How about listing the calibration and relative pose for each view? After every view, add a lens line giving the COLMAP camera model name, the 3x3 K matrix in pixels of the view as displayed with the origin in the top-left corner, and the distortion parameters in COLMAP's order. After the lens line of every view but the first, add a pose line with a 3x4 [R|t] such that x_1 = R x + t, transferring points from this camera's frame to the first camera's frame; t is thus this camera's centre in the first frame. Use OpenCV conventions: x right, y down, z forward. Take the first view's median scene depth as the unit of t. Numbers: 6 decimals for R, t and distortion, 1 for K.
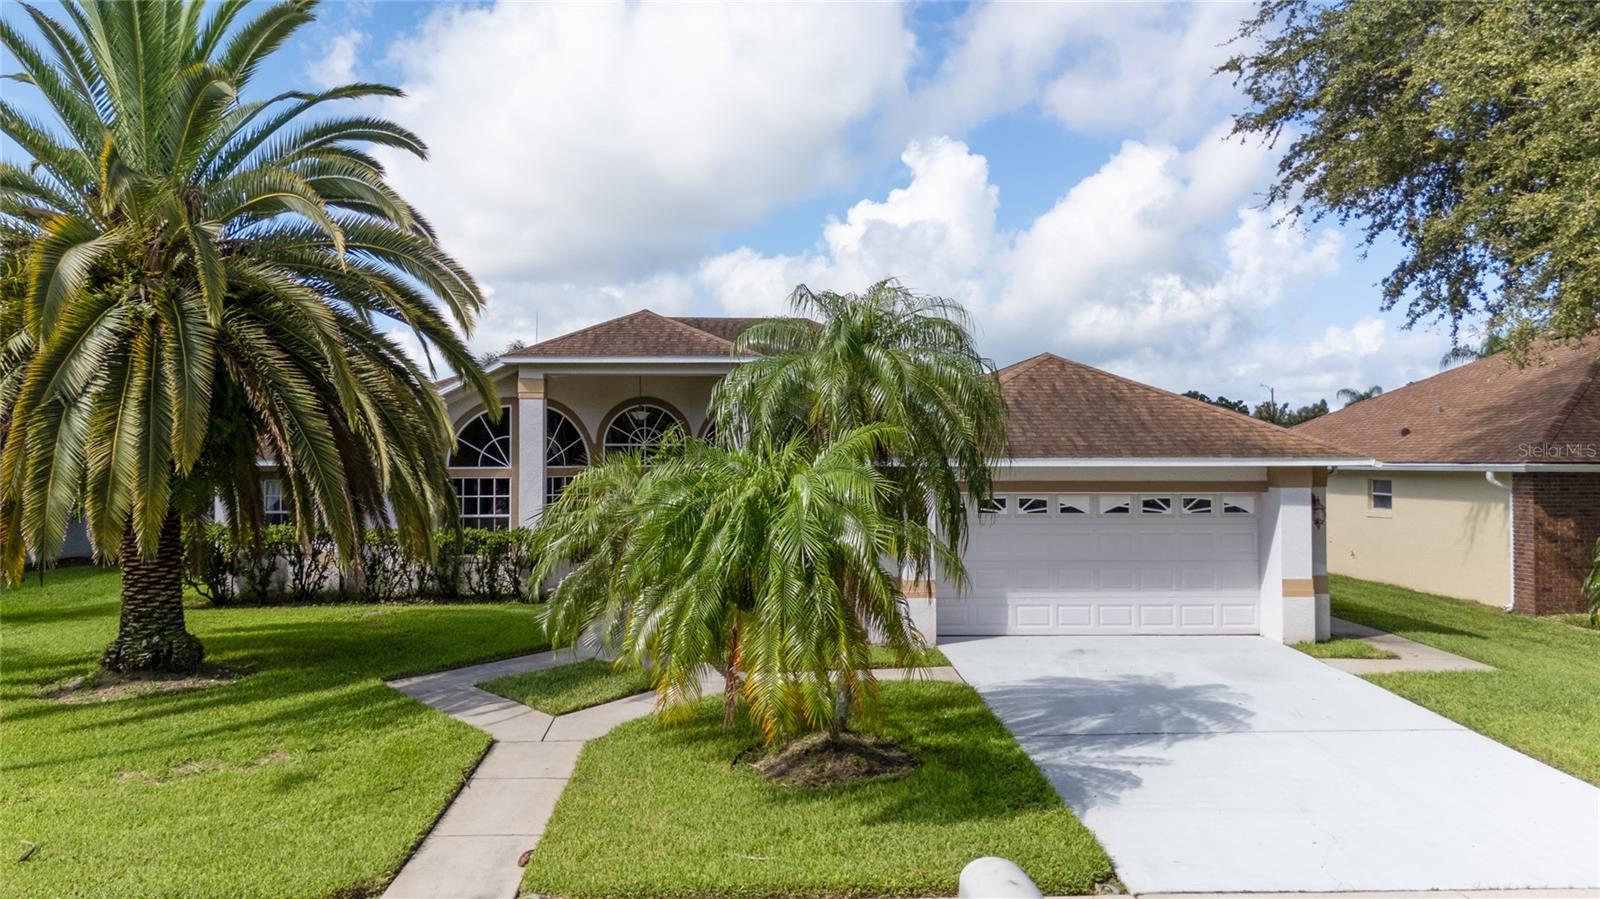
lens RADIAL K [[1146.4, 0, 790.3], [0, 1146.4, 463.3], [0, 0, 1]] dist [-0.000821, -0.001359]
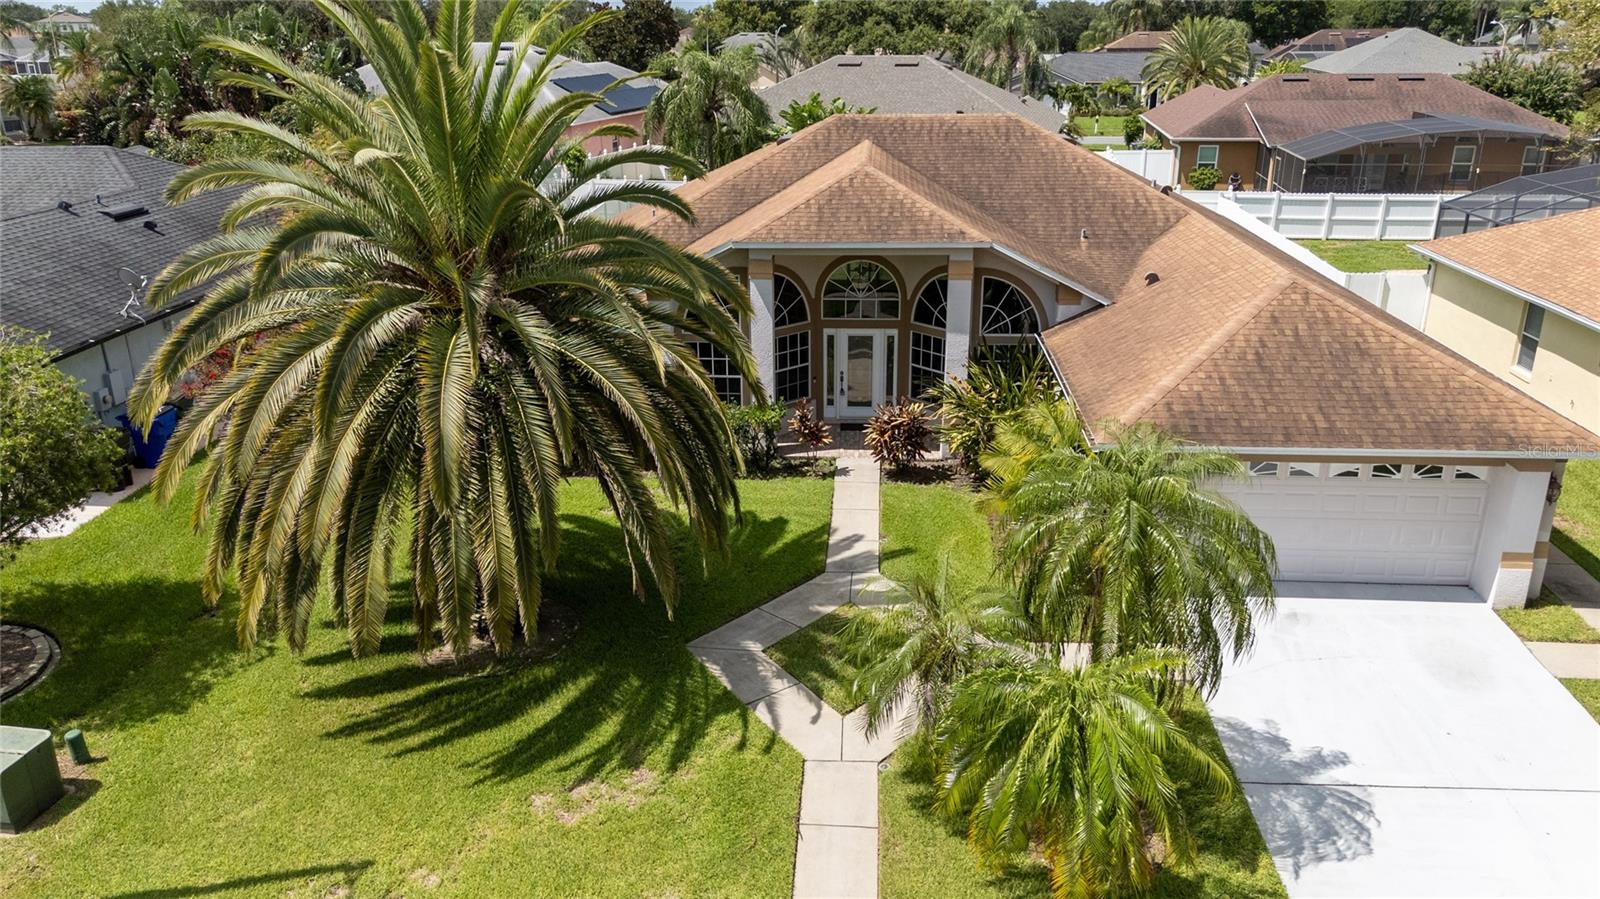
lens RADIAL K [[1146.4, 0, 790.3], [0, 1146.4, 463.3], [0, 0, 1]] dist [-0.000821, -0.001359]
pose [[0.993136, 0.034490, -0.111768, -0.100979], [0.005640, 0.940309, 0.340275, -0.325304], [0.116833, -0.338569, 0.933660, -0.028848]]
